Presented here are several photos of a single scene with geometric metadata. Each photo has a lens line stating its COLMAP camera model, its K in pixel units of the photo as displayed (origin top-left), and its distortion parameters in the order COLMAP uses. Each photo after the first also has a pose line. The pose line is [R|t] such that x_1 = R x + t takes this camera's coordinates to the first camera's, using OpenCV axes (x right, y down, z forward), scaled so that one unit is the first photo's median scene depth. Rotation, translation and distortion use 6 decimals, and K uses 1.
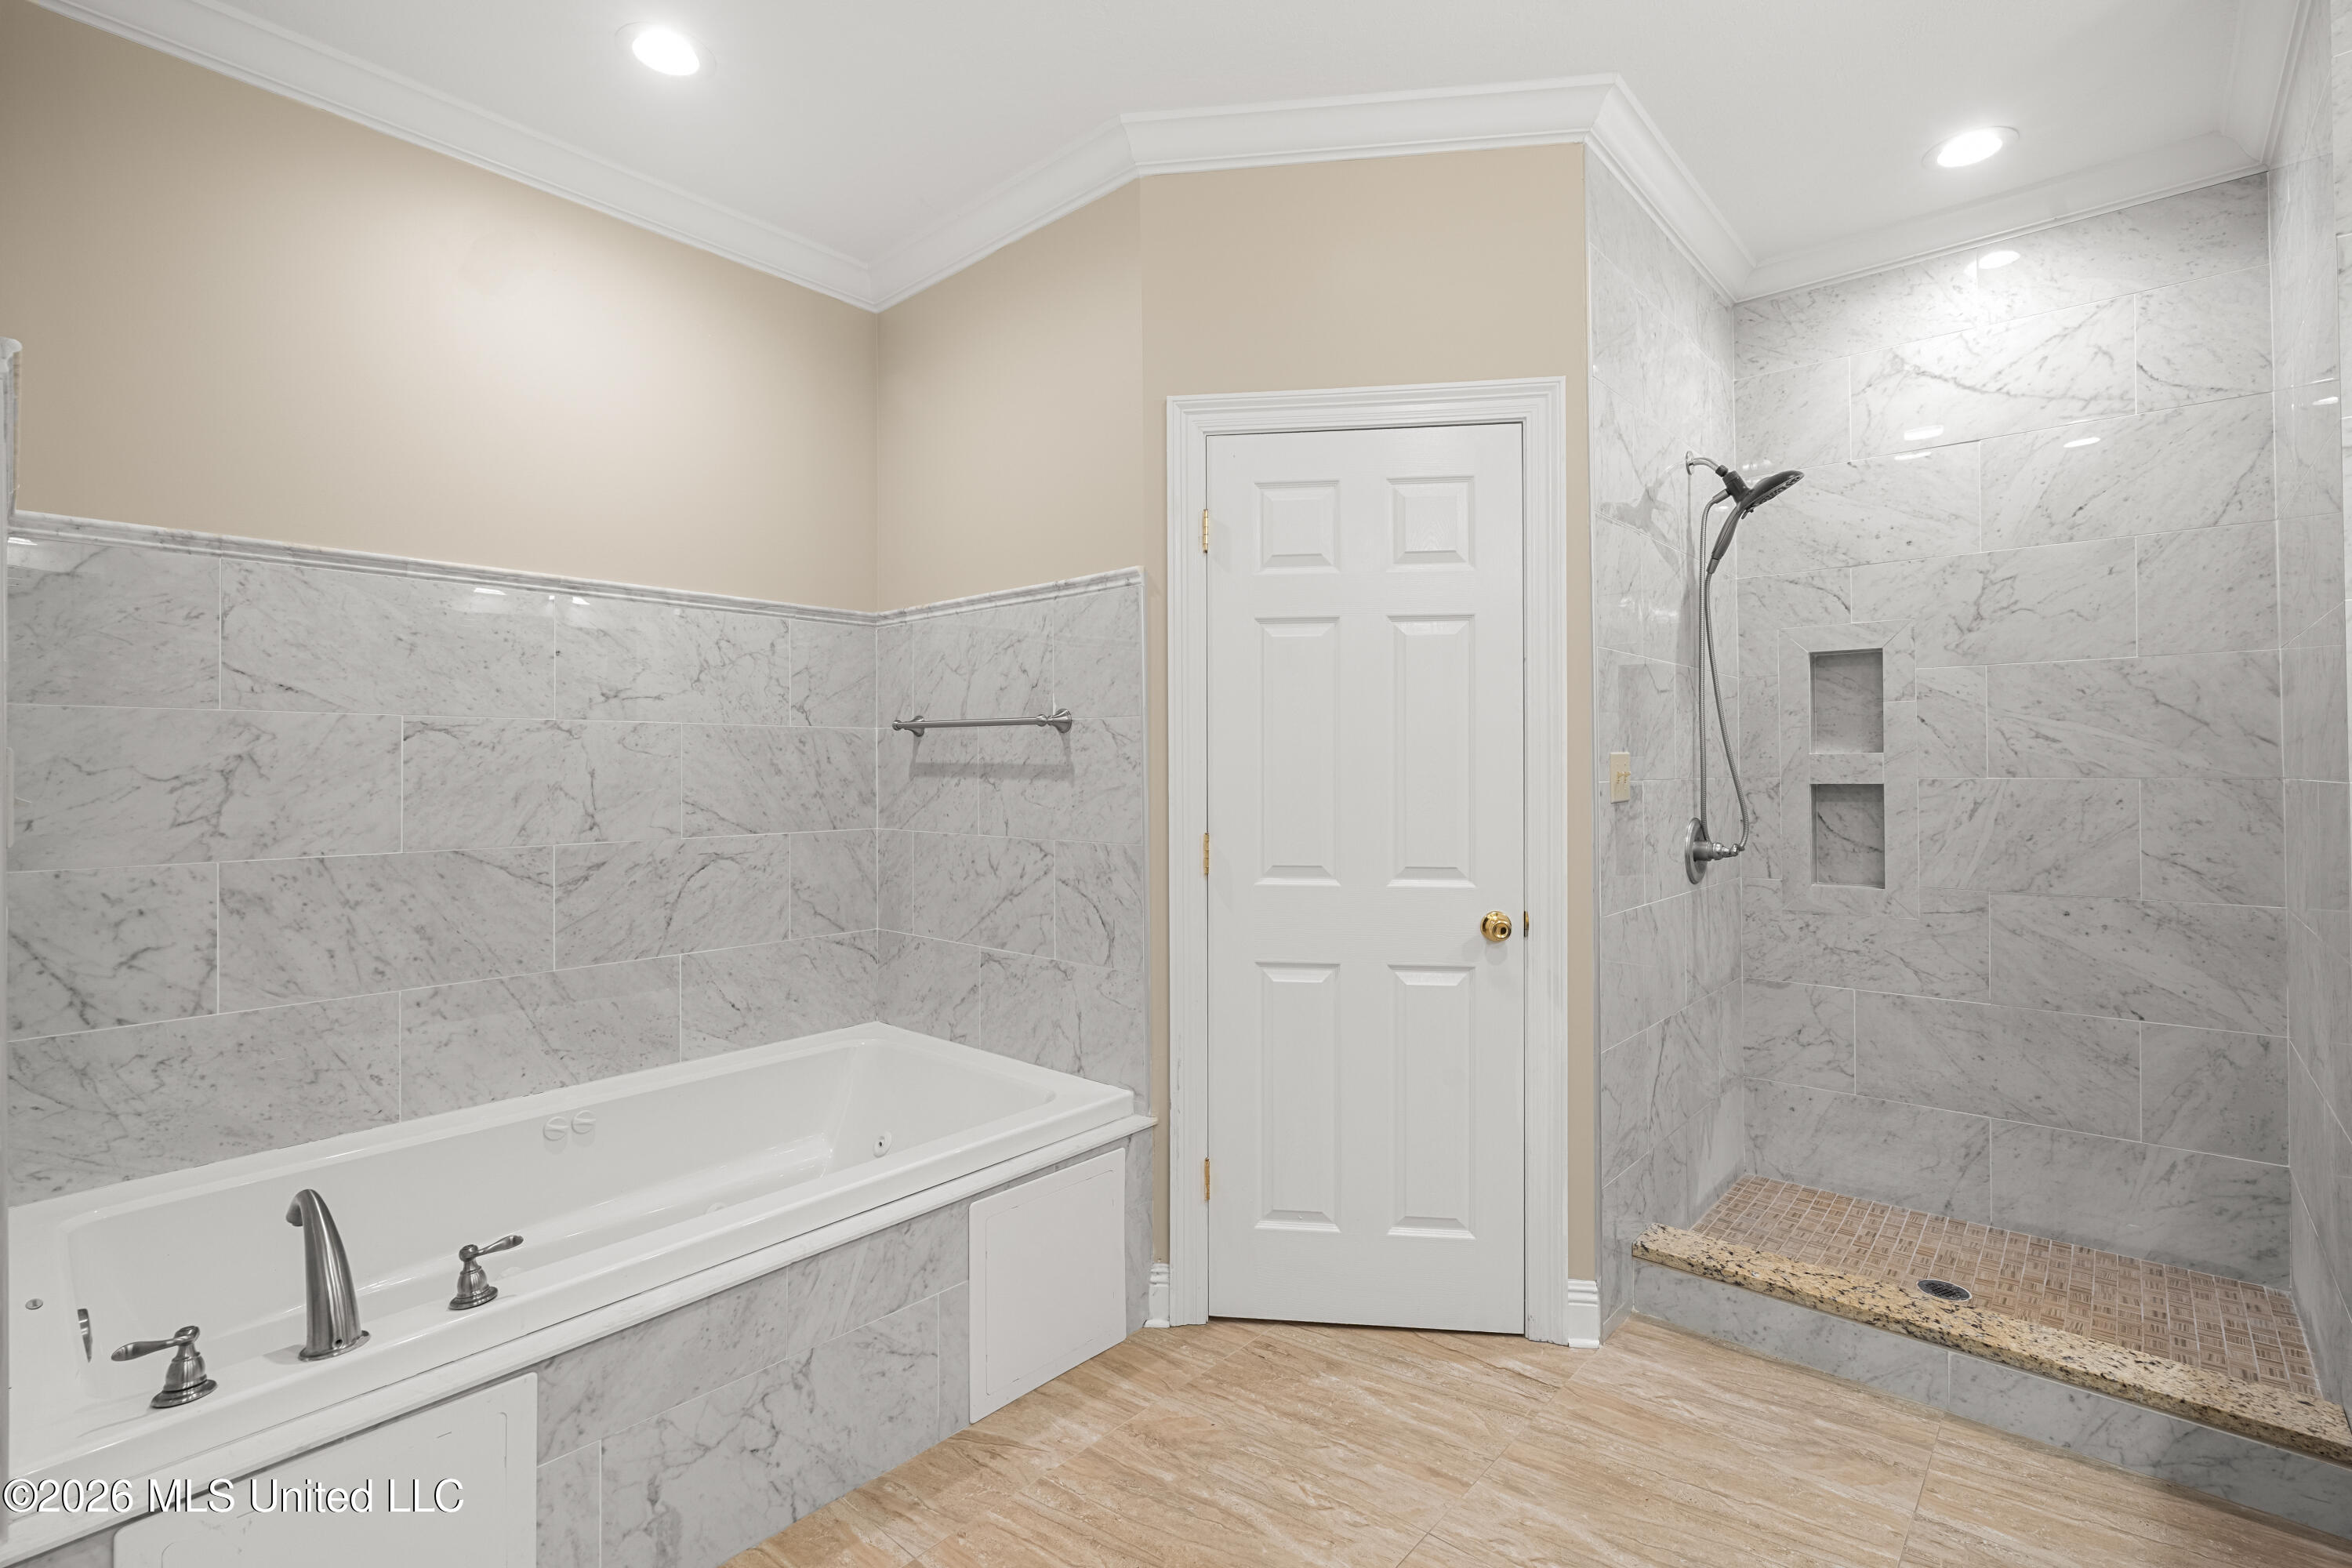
lens RADIAL K [[1064.8, 0, 1154.0], [0, 1064.8, 773.0], [0, 0, 1]] dist [-0.008746, 0.002951]
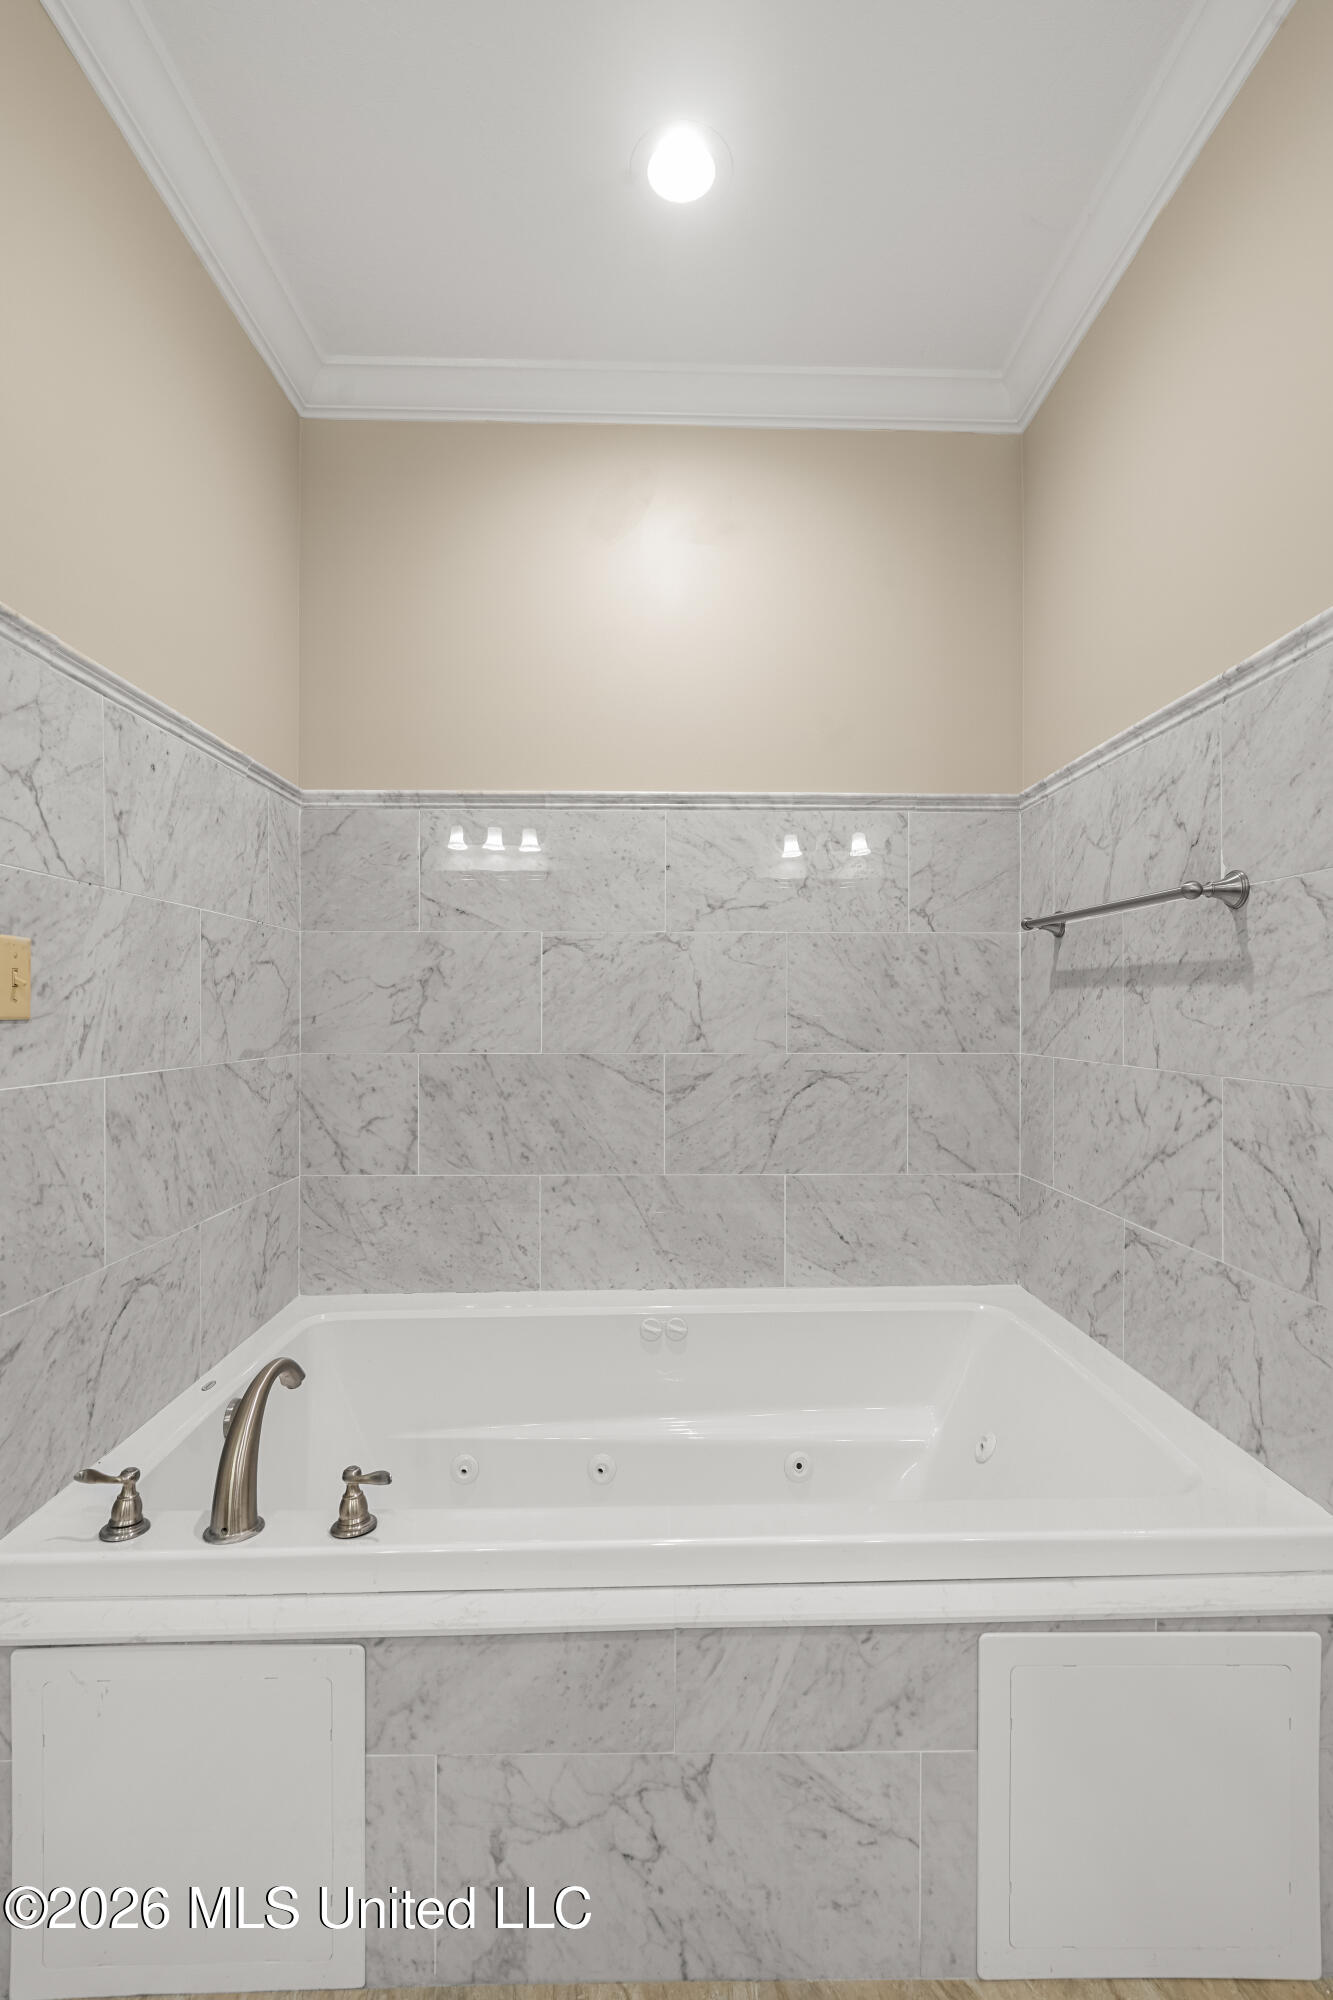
lens RADIAL K [[905.4, 0, 650.0], [0, 905.4, 1010.4], [0, 0, 1]] dist [-0.008746, 0.002951]
pose [[0.691662, 0.005745, -0.722198, 0.068605], [-0.006598, 0.999977, 0.001635, 0.027003], [0.722191, 0.003635, 0.691684, 0.417916]]
